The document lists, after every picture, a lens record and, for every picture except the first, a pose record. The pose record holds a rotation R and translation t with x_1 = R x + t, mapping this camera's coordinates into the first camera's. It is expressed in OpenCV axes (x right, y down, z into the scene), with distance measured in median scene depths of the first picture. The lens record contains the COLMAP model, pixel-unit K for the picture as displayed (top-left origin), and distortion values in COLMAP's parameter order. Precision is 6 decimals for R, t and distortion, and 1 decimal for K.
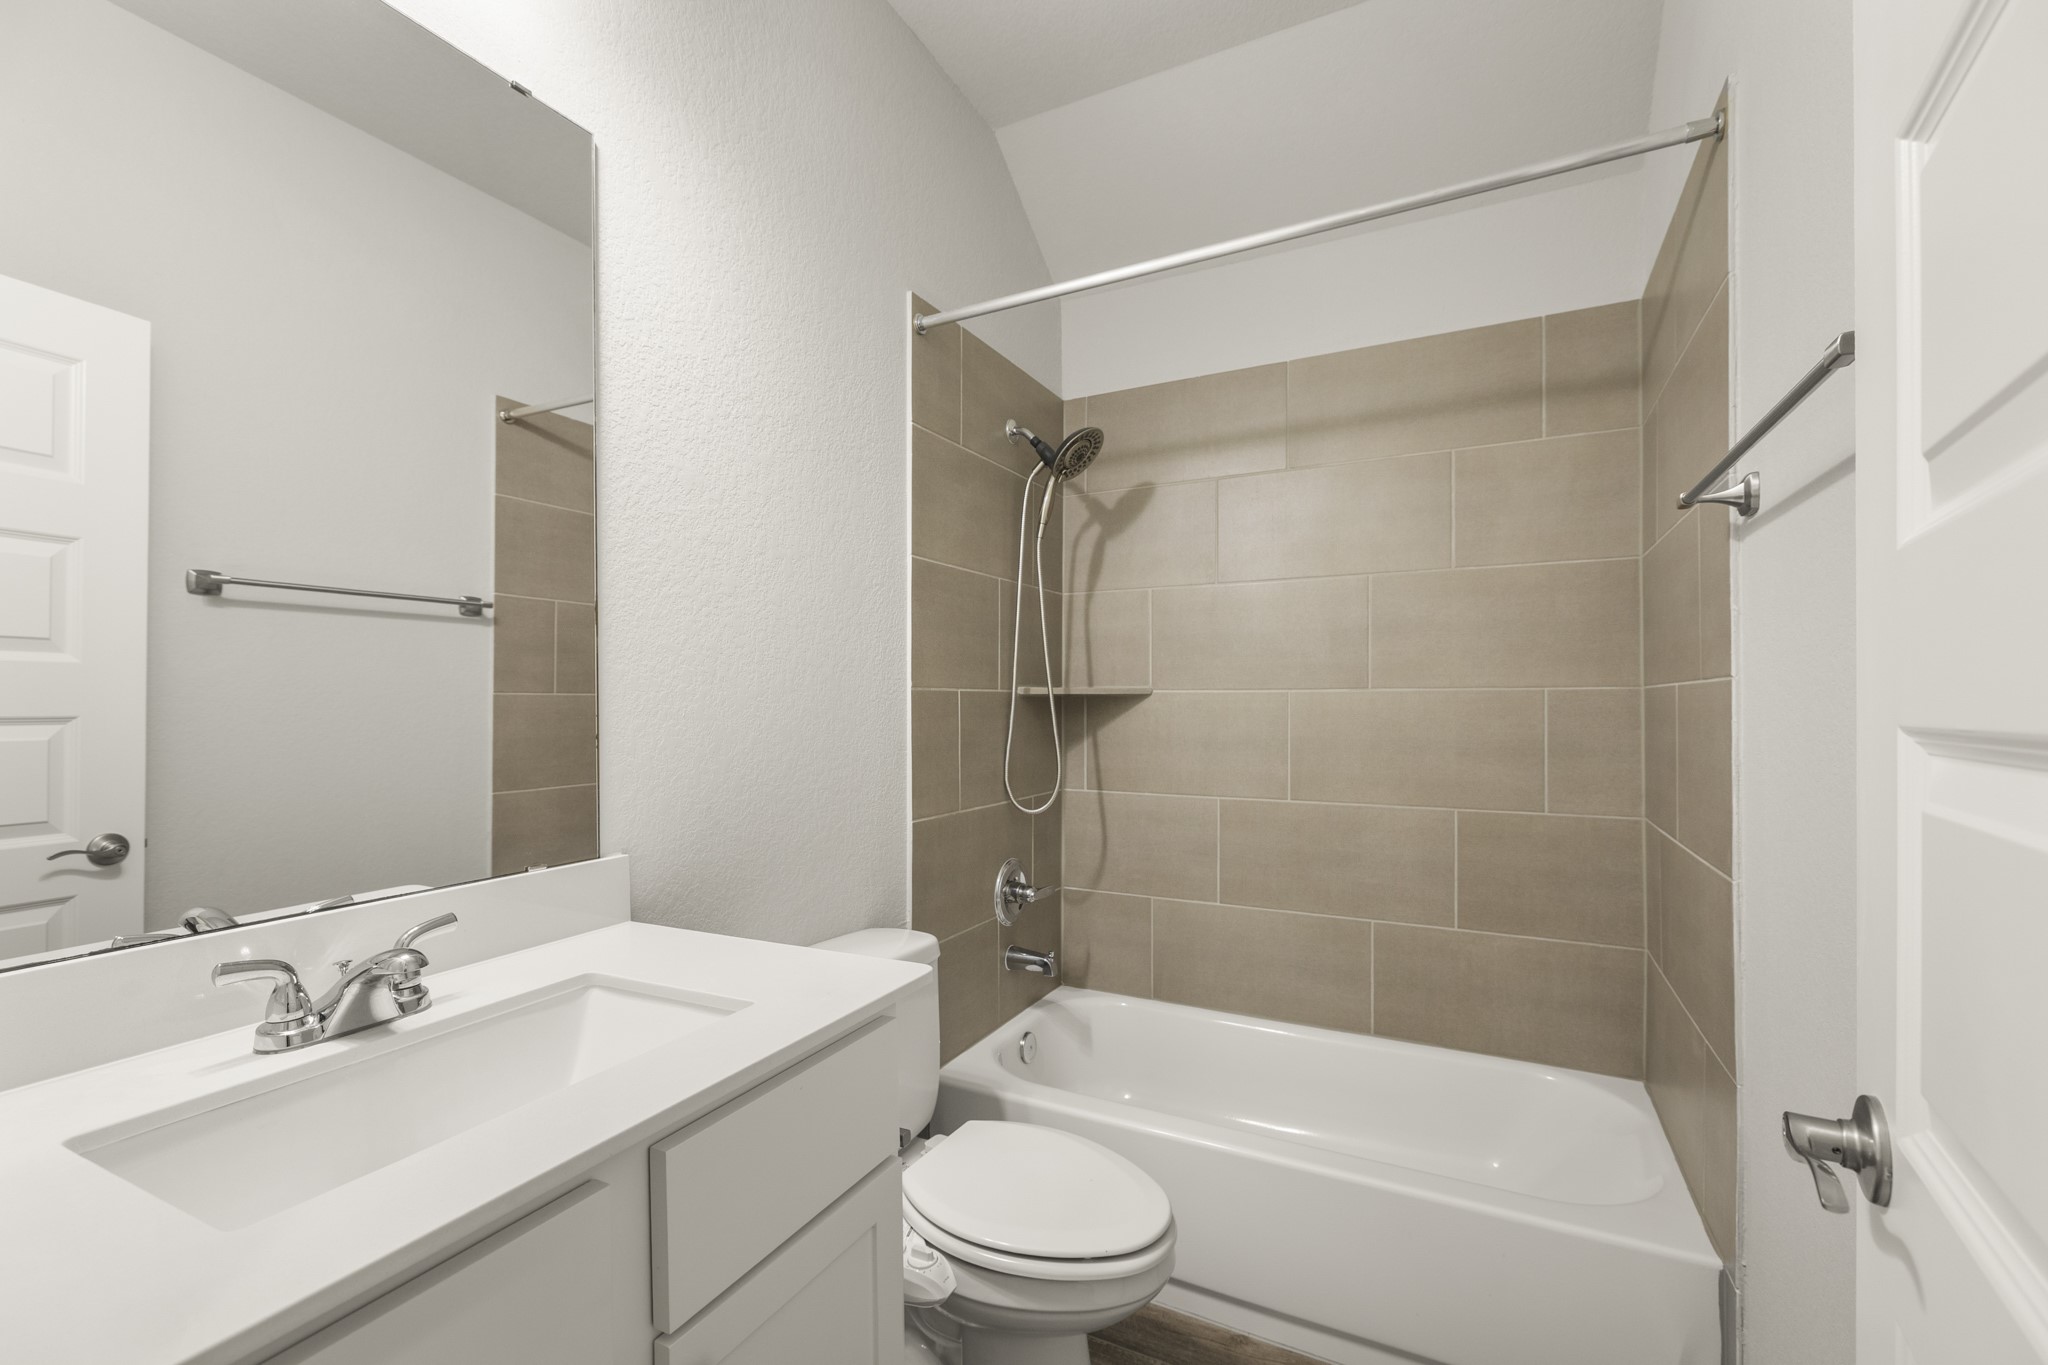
lens RADIAL K [[868.1, 0, 1032.0], [0, 868.1, 692.1], [0, 0, 1]] dist [0.000734, 0.000147]
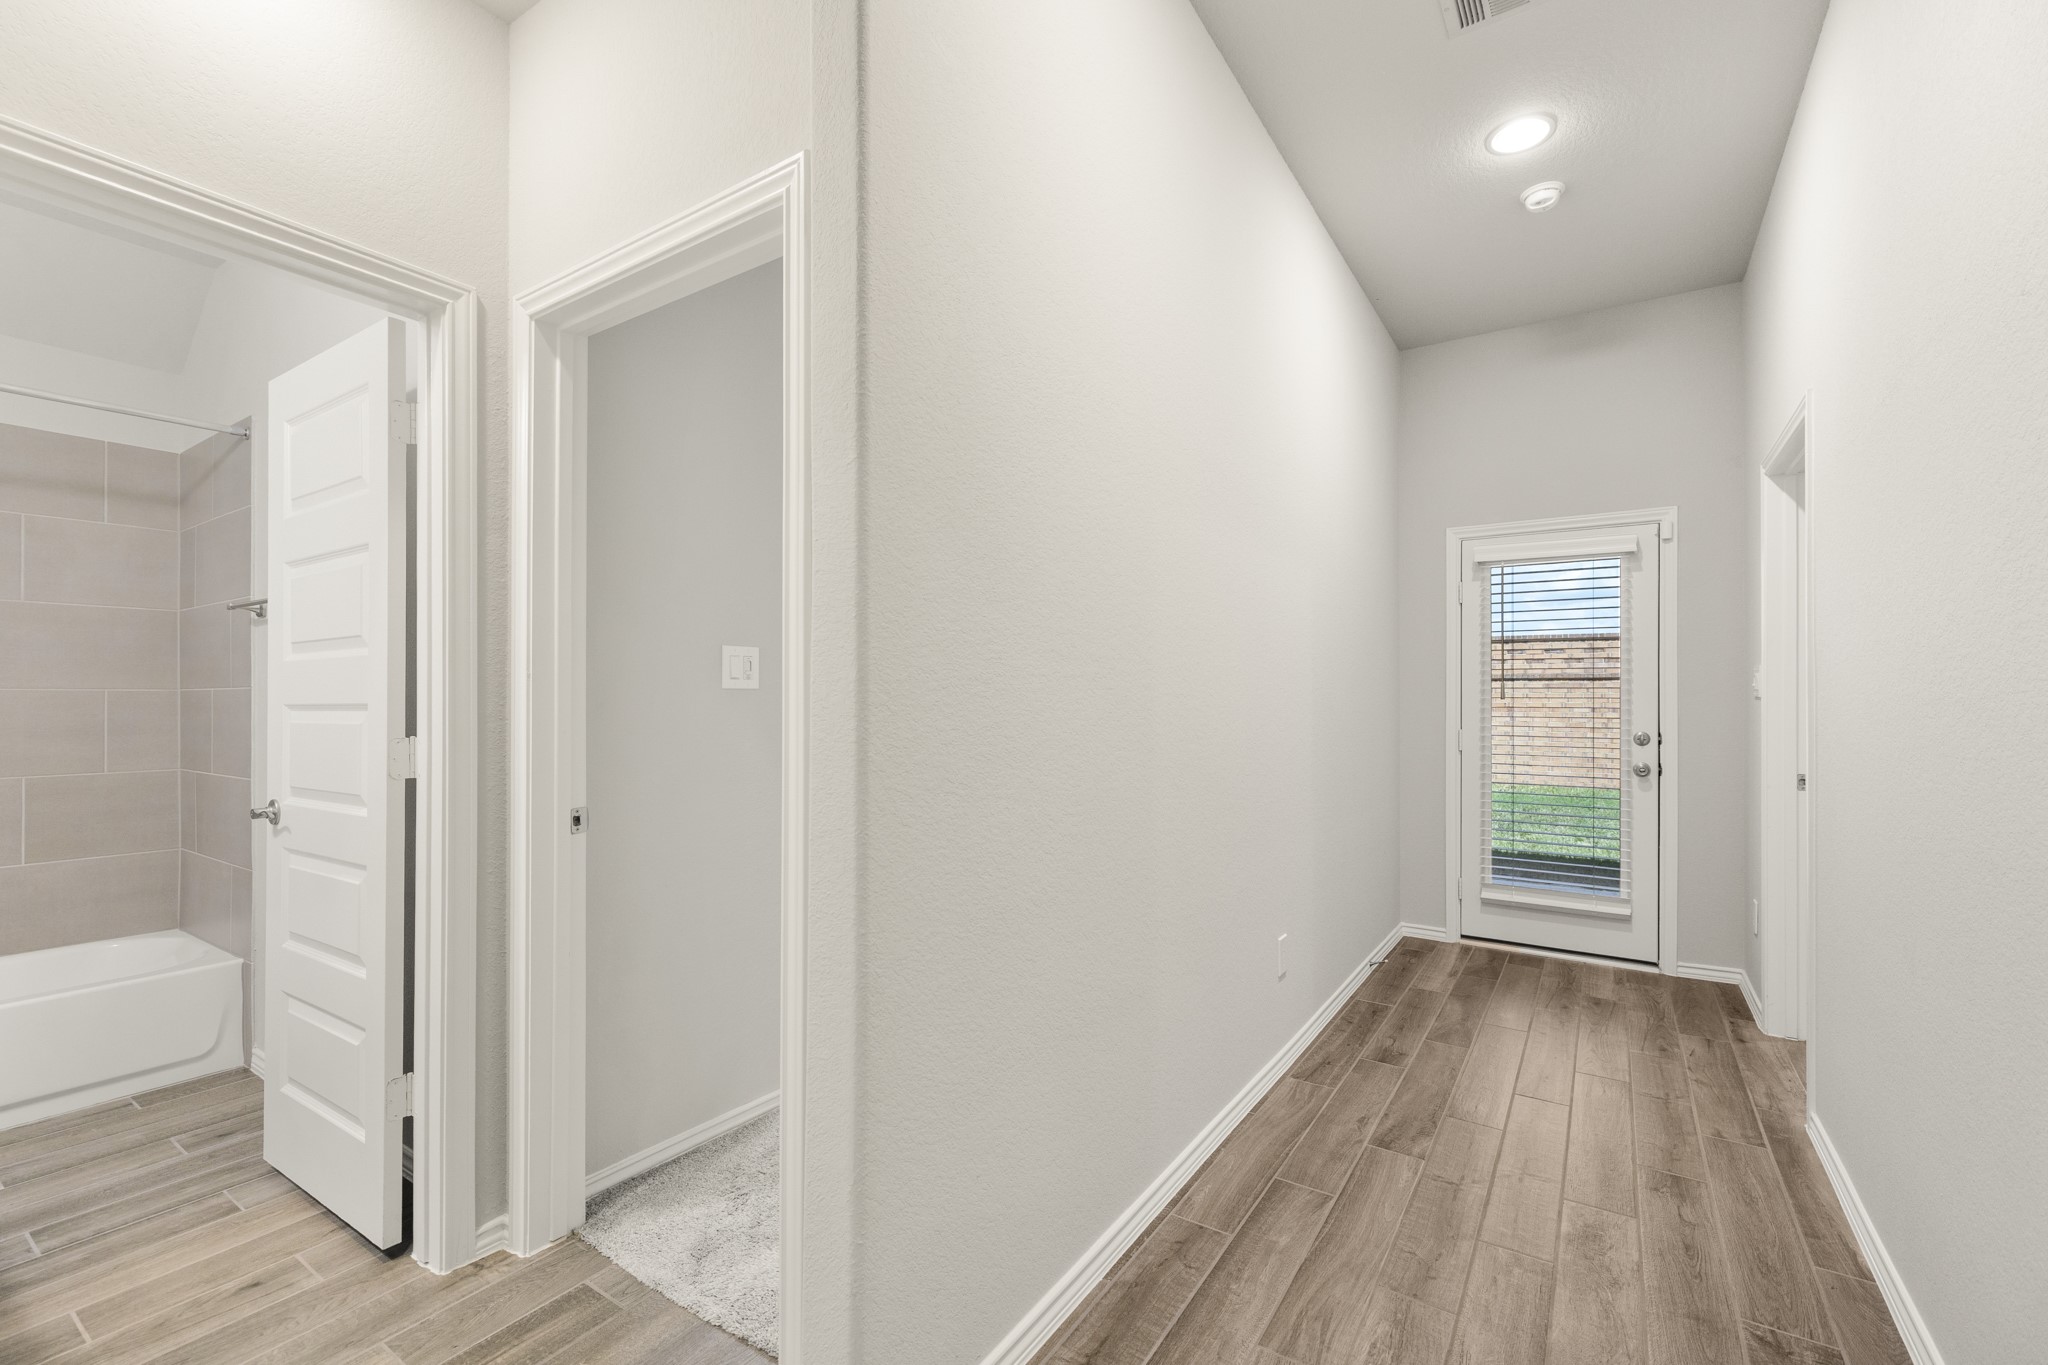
lens RADIAL K [[868.1, 0, 1032.0], [0, 868.1, 692.1], [0, 0, 1]] dist [0.000734, 0.000147]
pose [[0.104214, -0.002592, 0.994552, -0.700468], [-0.005163, 0.999982, 0.003147, -0.011367], [-0.994542, -0.005463, 0.104199, -0.712405]]
